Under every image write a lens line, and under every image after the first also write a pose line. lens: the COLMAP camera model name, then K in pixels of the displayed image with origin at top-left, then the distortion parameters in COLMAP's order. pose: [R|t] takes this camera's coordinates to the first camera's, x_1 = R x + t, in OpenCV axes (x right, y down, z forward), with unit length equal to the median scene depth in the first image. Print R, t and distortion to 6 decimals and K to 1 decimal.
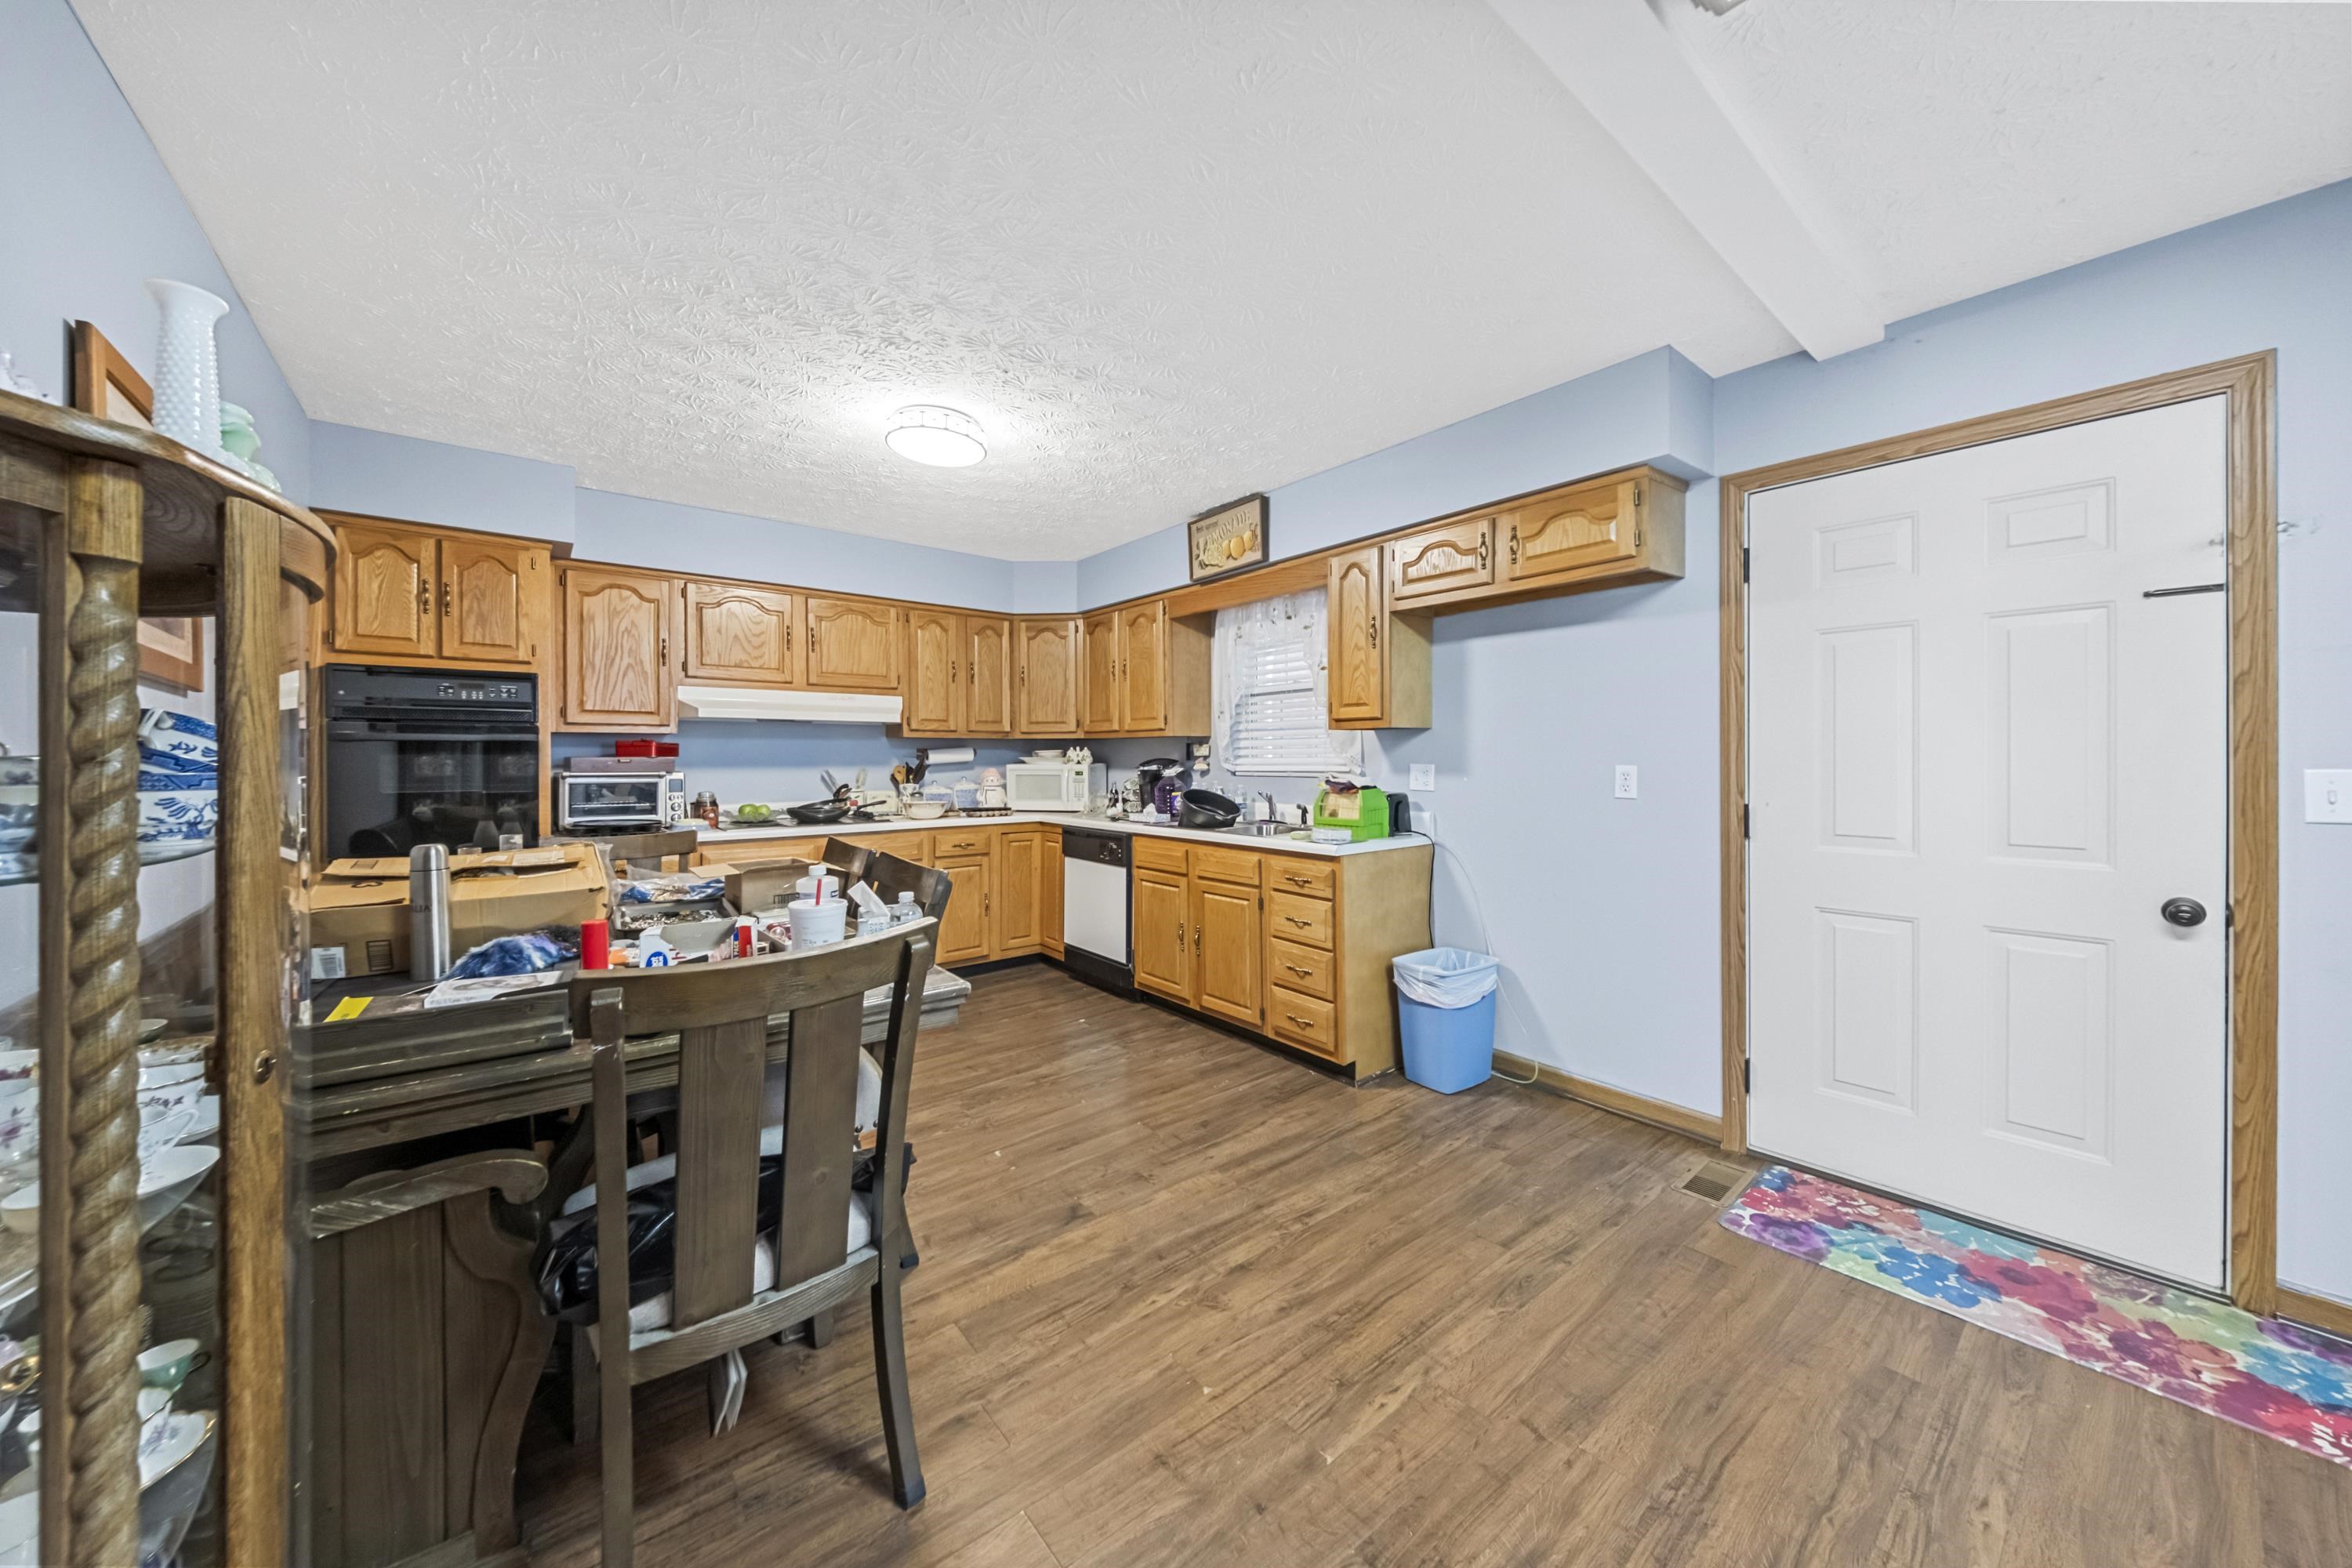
lens RADIAL K [[804.0, 0, 1162.9], [0, 804.0, 758.6], [0, 0, 1]] dist [0.014062, -0.005908]
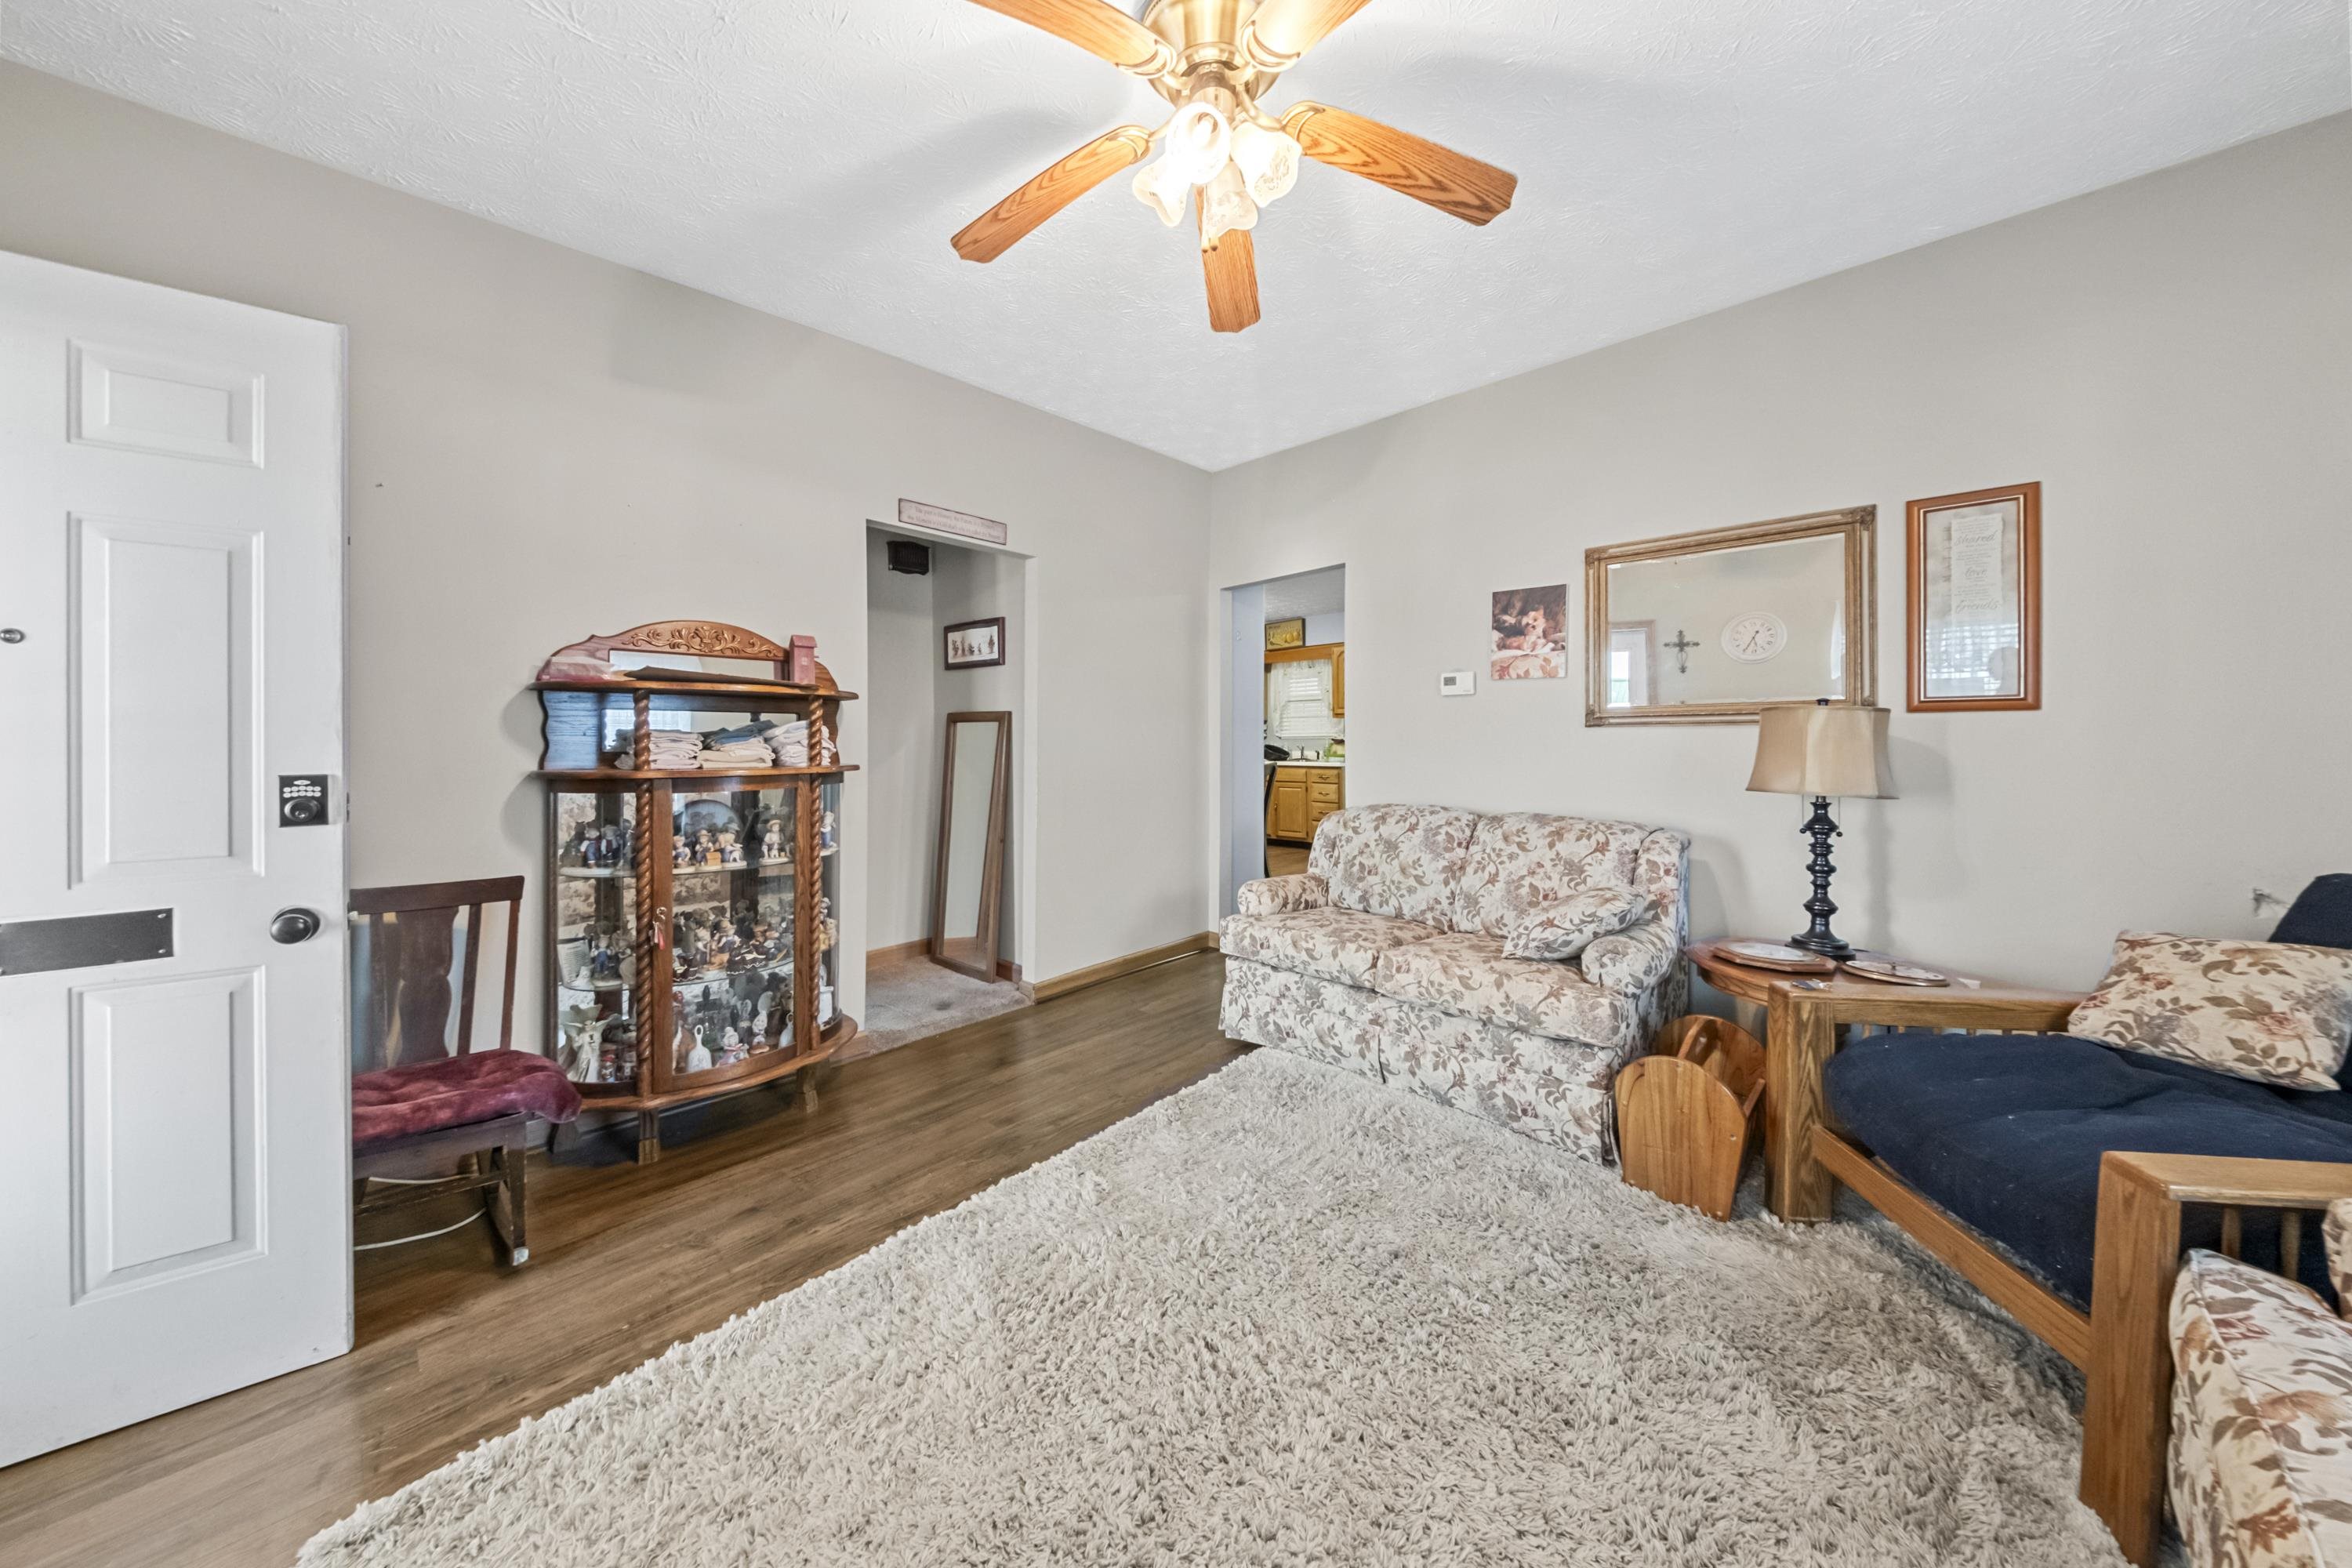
lens RADIAL K [[804.0, 0, 1148.0], [0, 804.0, 728.6], [0, 0, 1]] dist [0.014062, -0.005908]
pose [[0.997407, -0.006504, 0.071675, -0.549505], [0.007053, 0.999948, -0.007408, 0.010997], [-0.071623, 0.007894, 0.997401, -1.451753]]
